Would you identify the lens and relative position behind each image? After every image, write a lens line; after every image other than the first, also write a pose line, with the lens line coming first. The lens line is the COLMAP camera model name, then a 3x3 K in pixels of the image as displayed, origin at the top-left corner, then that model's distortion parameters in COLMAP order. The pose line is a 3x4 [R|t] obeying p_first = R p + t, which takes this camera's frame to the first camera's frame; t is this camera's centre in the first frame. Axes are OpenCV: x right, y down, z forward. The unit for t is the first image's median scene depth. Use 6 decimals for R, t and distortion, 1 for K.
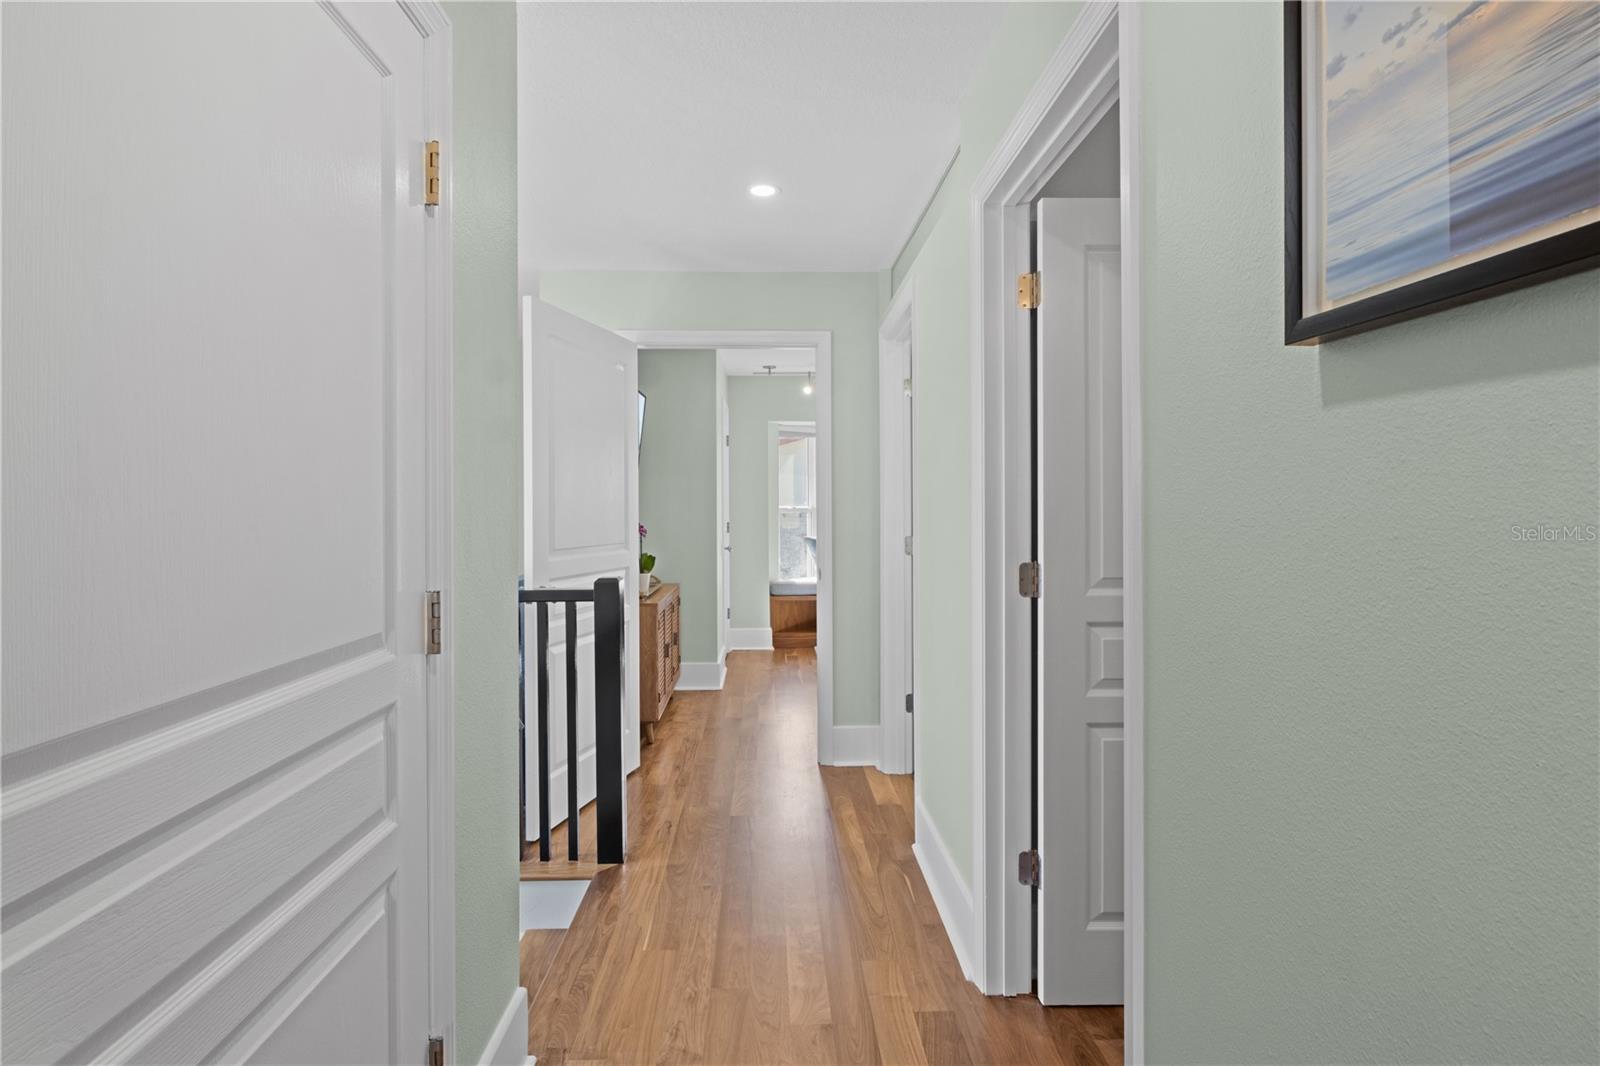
lens RADIAL K [[809.6, 0, 800.8], [0, 809.6, 518.7], [0, 0, 1]] dist [-0.004420, -0.001320]
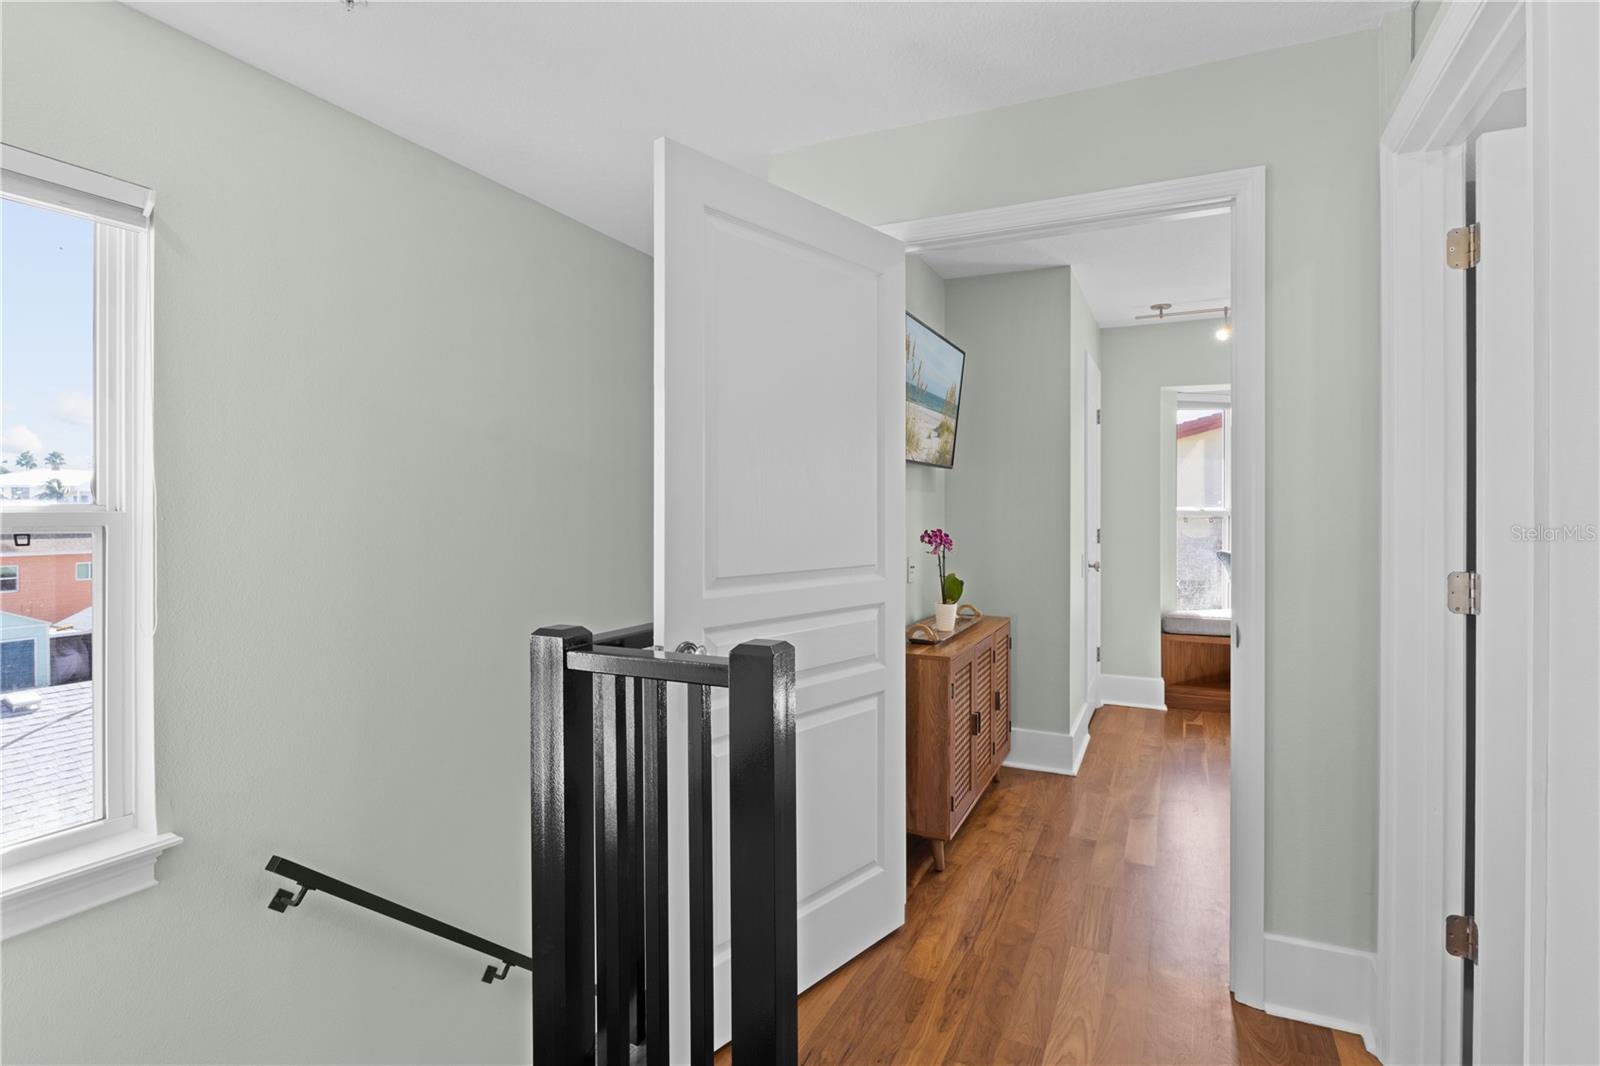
lens RADIAL K [[809.6, 0, 792.6], [0, 809.6, 519.8], [0, 0, 1]] dist [-0.004420, -0.001320]
pose [[0.883806, 0.006249, -0.467813, 0.009362], [-0.007042, 0.999975, 0.000055, -0.002547], [0.467802, 0.003246, 0.883828, 0.286974]]
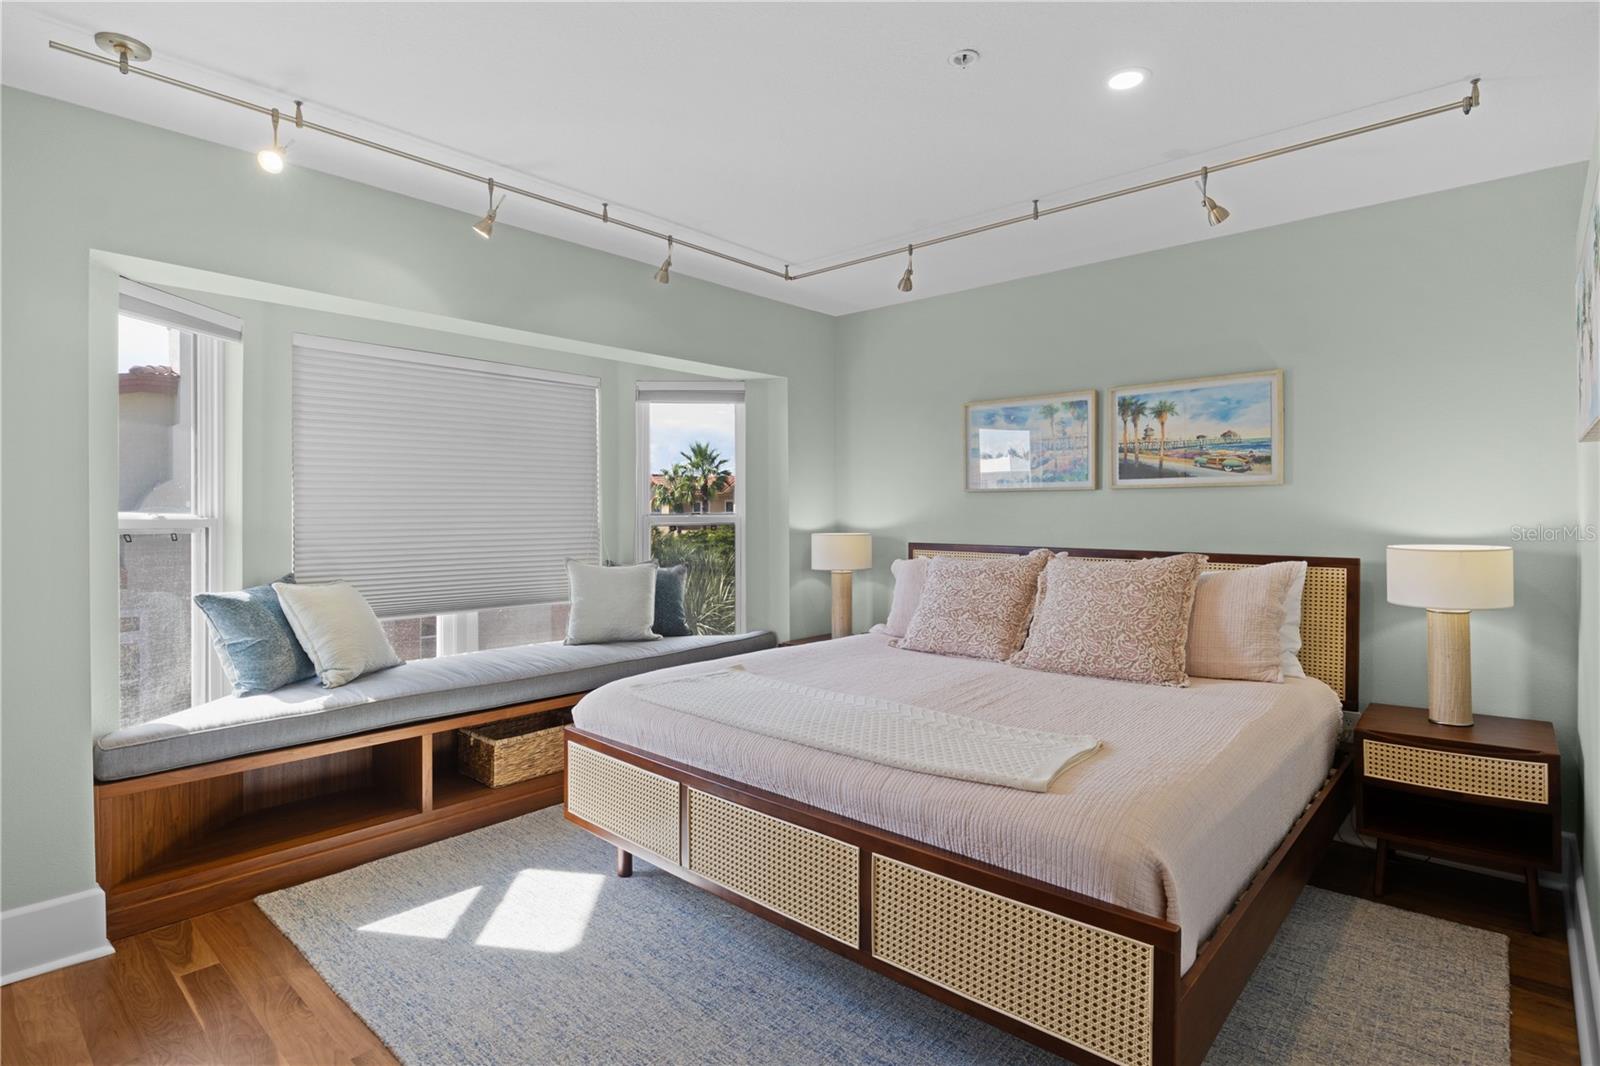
lens RADIAL K [[809.6, 0, 791.6], [0, 809.6, 527.0], [0, 0, 1]] dist [-0.004420, -0.001320]
pose [[0.709634, 0.000104, 0.704571, -0.087332], [0.004815, 0.999976, -0.004996, -0.008104], [-0.704554, 0.006938, 0.709616, 0.740869]]
